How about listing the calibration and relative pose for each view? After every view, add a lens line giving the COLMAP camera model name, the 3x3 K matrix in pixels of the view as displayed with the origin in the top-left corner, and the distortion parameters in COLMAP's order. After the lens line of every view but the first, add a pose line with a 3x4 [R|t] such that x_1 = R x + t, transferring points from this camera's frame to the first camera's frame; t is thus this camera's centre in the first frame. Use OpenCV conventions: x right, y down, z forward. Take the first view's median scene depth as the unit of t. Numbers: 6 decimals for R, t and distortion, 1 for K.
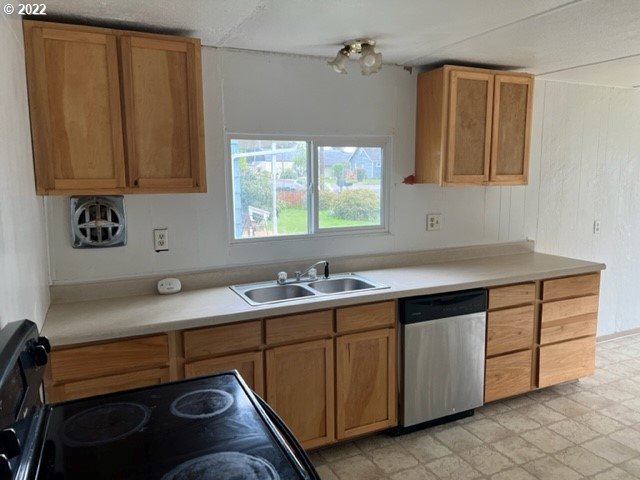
lens RADIAL K [[474.5, 0, 320.2], [0, 474.5, 244.1], [0, 0, 1]] dist [0.005293, -0.007039]
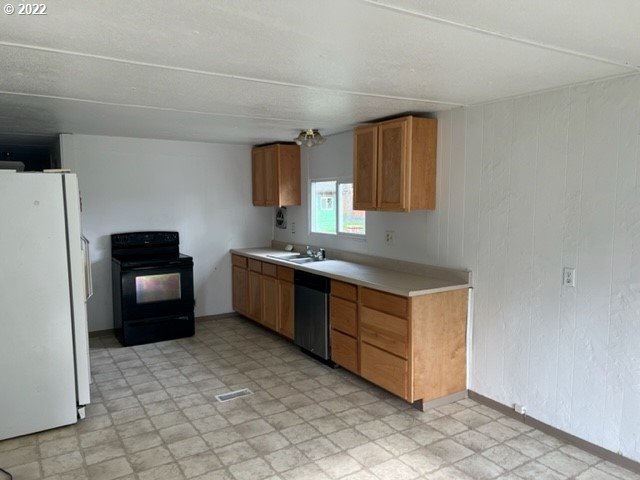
lens RADIAL K [[474.5, 0, 320.2], [0, 474.5, 244.1], [0, 0, 1]] dist [0.005293, -0.007039]
pose [[0.126188, 0.112812, -0.985571, 1.650880], [-0.118063, 0.988159, 0.097992, -0.146482], [0.984956, 0.103994, 0.138013, 0.697618]]
